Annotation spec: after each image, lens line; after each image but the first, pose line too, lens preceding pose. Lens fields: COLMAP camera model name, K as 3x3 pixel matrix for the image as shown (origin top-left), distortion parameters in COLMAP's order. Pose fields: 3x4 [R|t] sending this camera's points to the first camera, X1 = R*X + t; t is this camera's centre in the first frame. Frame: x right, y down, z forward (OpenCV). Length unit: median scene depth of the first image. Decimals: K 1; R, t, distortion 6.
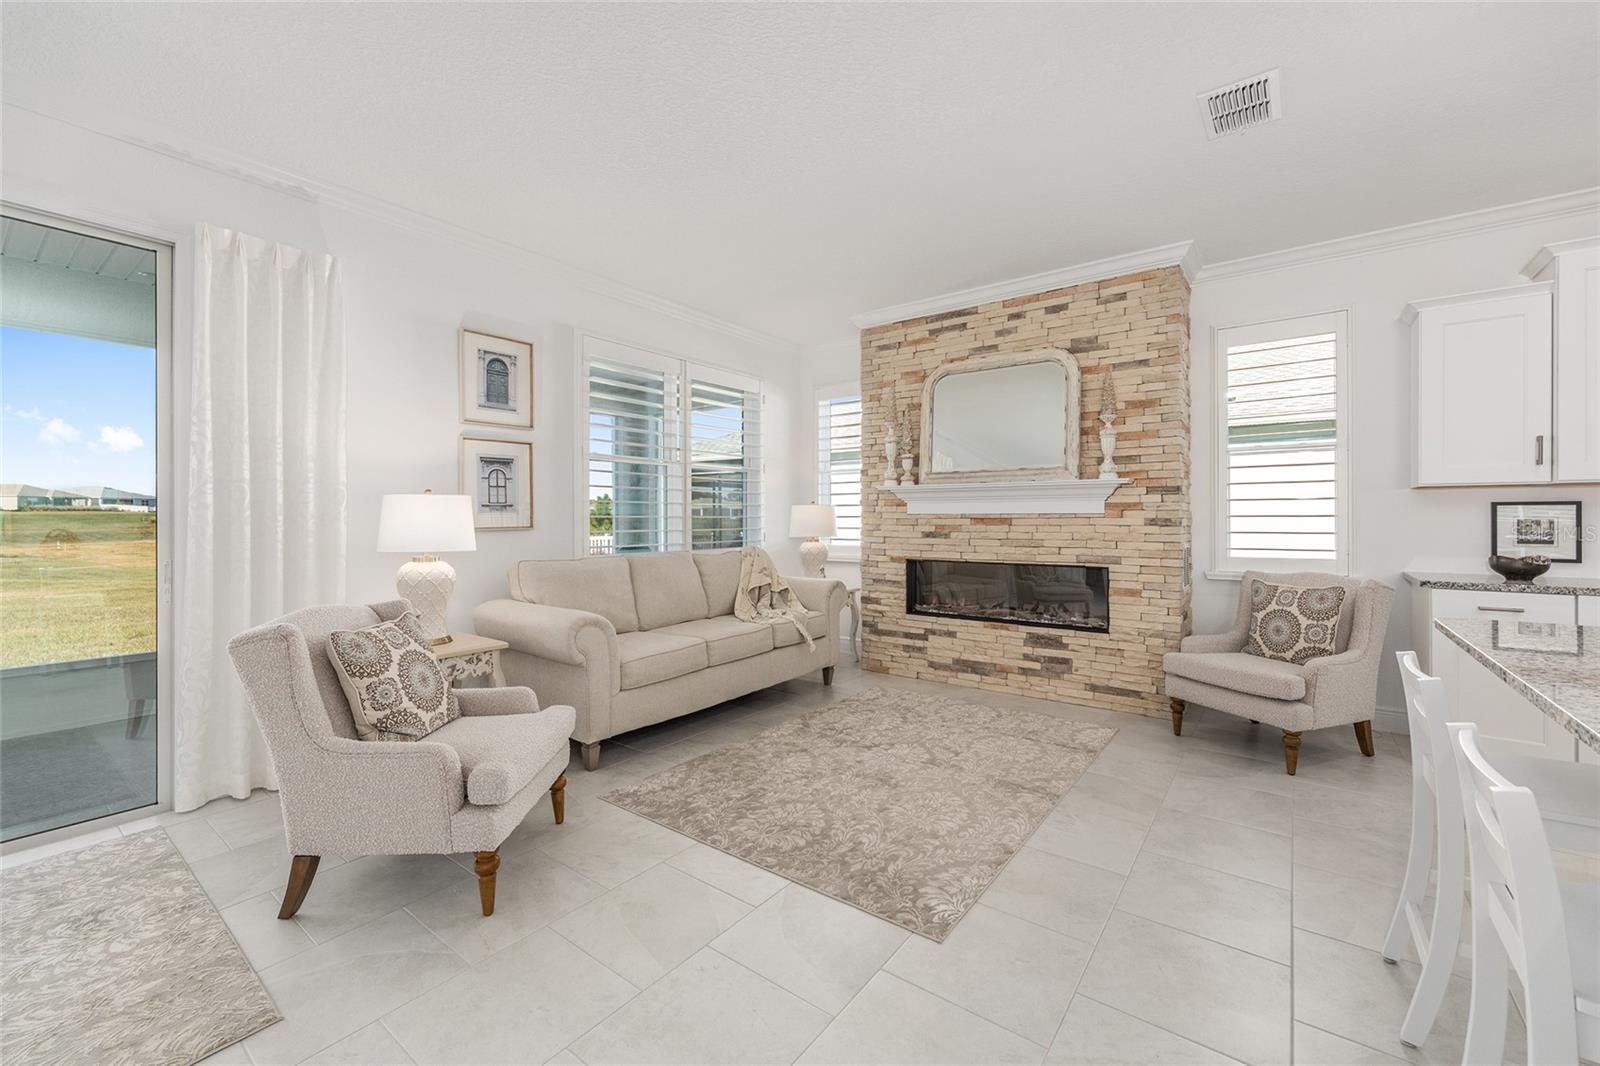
lens RADIAL K [[645.5, 0, 805.0], [0, 645.5, 520.2], [0, 0, 1]] dist [-0.001717, 0.000931]
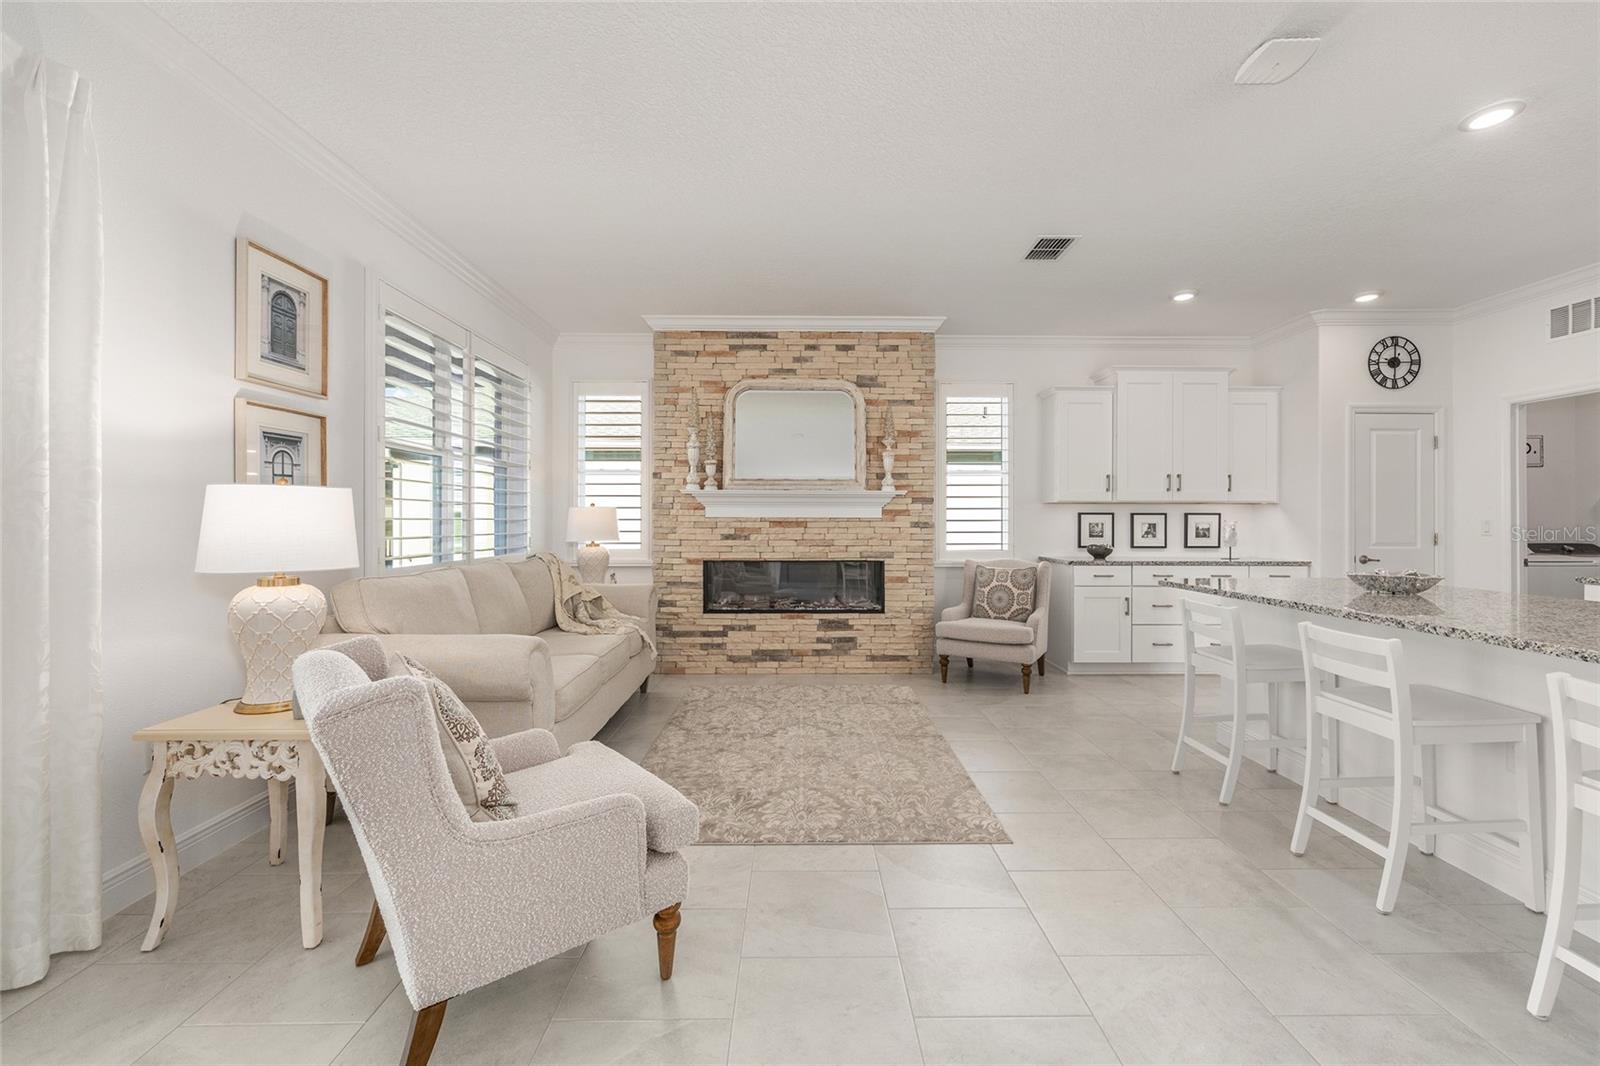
lens RADIAL K [[645.5, 0, 805.0], [0, 645.5, 520.2], [0, 0, 1]] dist [-0.001717, 0.000931]
pose [[0.792612, 0.003205, 0.609718, -0.431092], [-0.000600, 0.999990, -0.004476, -0.000295], [-0.609726, 0.003182, 0.792606, 0.096219]]
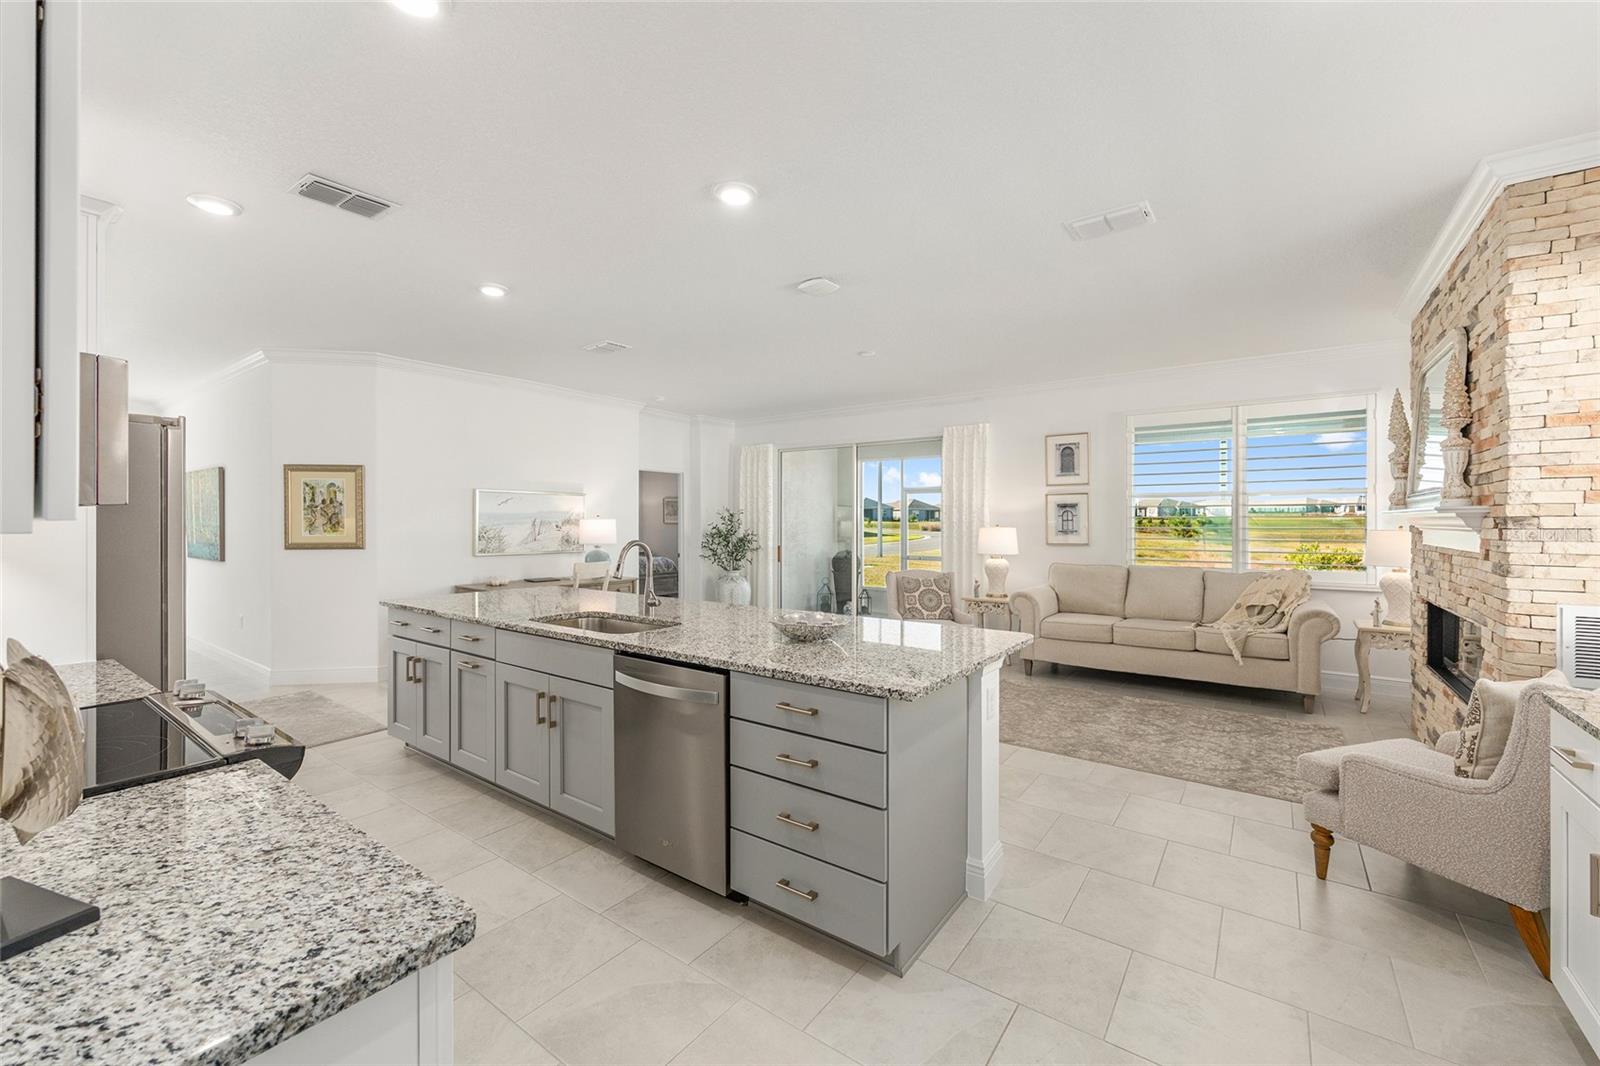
lens RADIAL K [[645.5, 0, 805.0], [0, 645.5, 520.2], [0, 0, 1]] dist [-0.001717, 0.000931]
pose [[0.015949, -0.002538, -0.999870, 1.190493], [-0.004146, 0.999988, -0.002604, -0.042333], [0.999864, 0.004187, 0.015938, 0.250023]]
